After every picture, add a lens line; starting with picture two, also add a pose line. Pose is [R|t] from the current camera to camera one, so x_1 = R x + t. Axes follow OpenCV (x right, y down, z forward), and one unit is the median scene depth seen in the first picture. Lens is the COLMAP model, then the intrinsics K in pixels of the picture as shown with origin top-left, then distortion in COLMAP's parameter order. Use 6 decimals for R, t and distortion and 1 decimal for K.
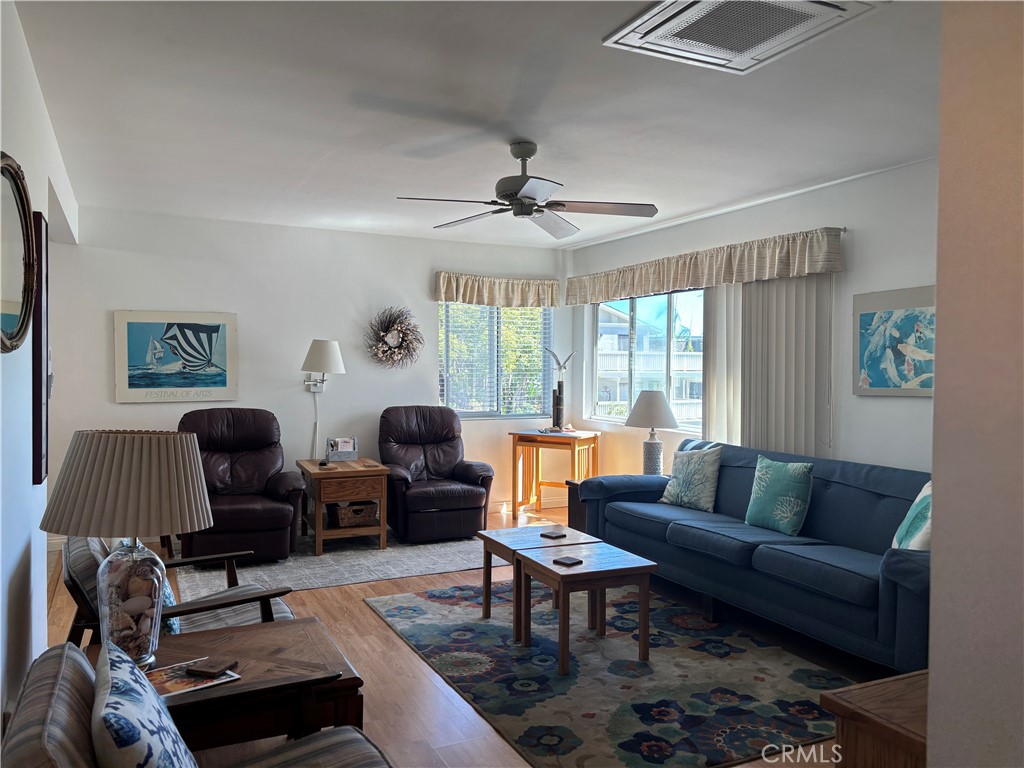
lens RADIAL K [[776.0, 0, 496.5], [0, 776.0, 374.3], [0, 0, 1]] dist [0.065649, -0.071815]
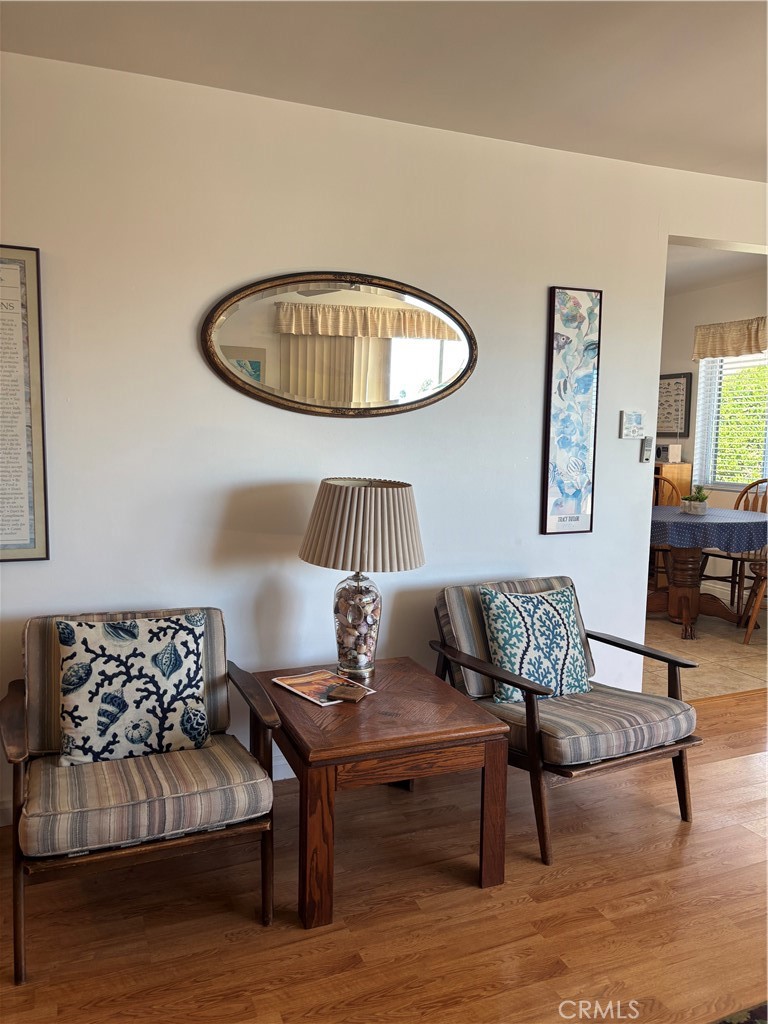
lens RADIAL K [[776.0, 0, 388.2], [0, 776.0, 516.6], [0, 0, 1]] dist [0.065649, -0.071815]
pose [[-0.036774, 0.100423, -0.994265, 0.282207], [-0.018527, 0.994698, 0.101152, 0.003195], [0.999152, 0.022141, -0.034718, 0.431744]]
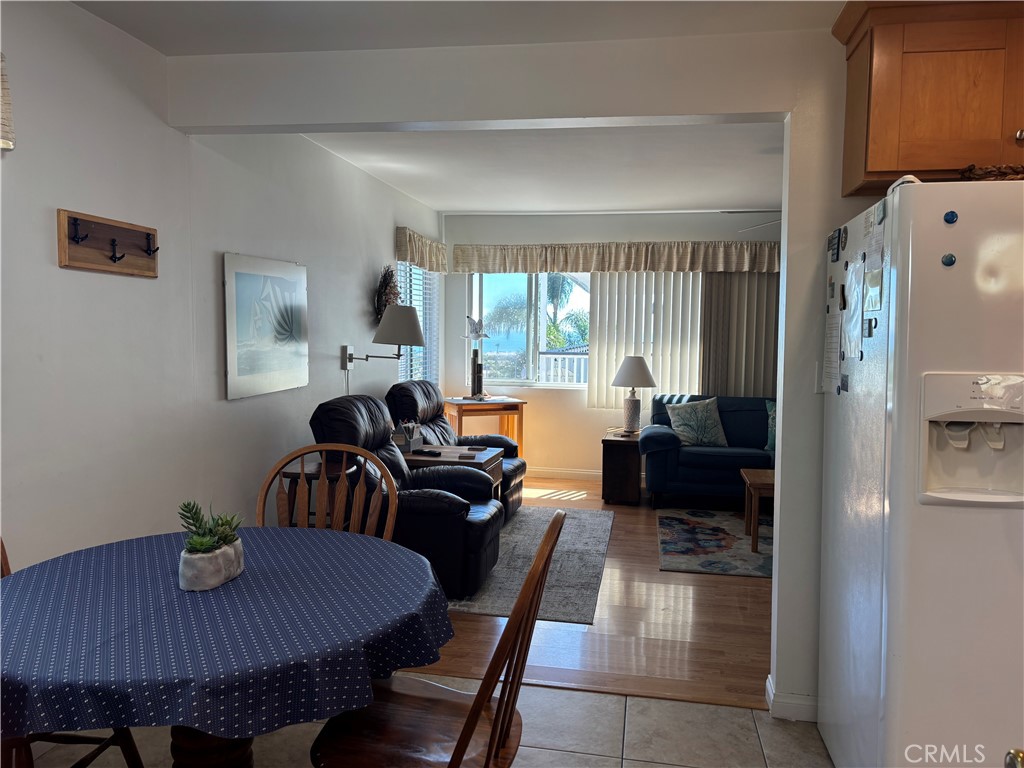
lens RADIAL K [[776.0, 0, 495.3], [0, 776.0, 381.2], [0, 0, 1]] dist [0.065649, -0.071815]
pose [[0.592338, -0.055149, 0.803800, -0.887405], [0.001265, 0.997717, 0.067522, -0.021439], [-0.805688, -0.038979, 0.591056, 0.467796]]
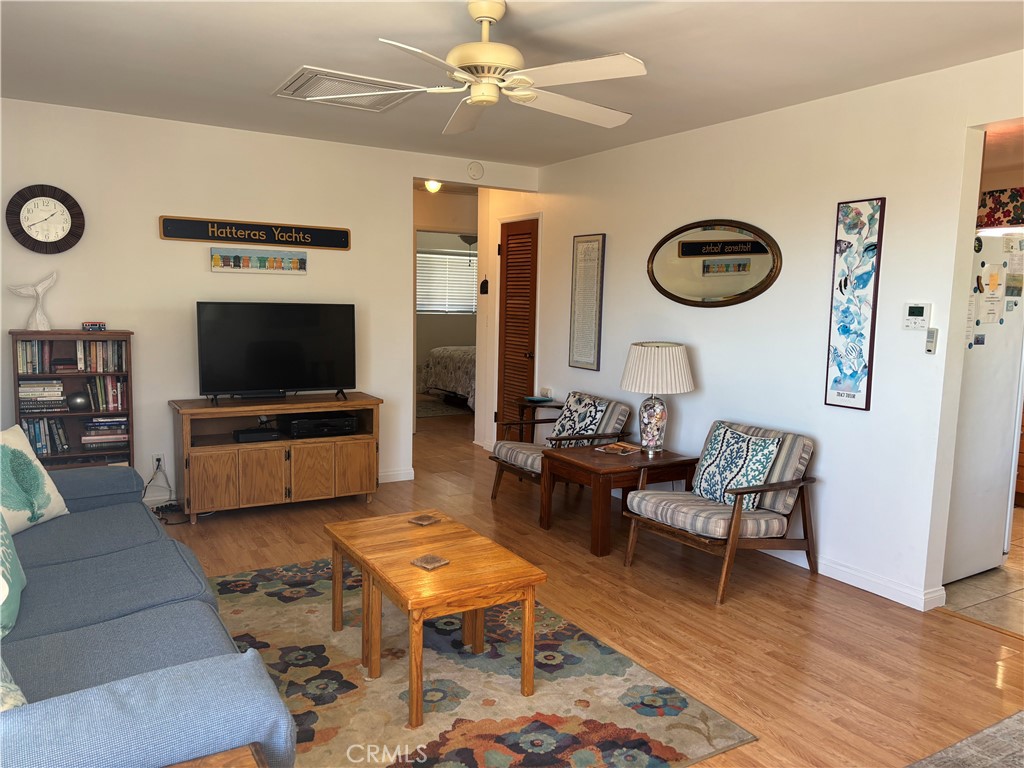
lens RADIAL K [[776.0, 0, 518.0], [0, 776.0, 386.7], [0, 0, 1]] dist [0.065649, -0.071815]
pose [[-0.994094, -0.017372, -0.107126, 0.052821], [-0.030106, 0.992506, 0.118425, -0.019353], [0.104266, 0.120951, -0.987167, 1.213601]]
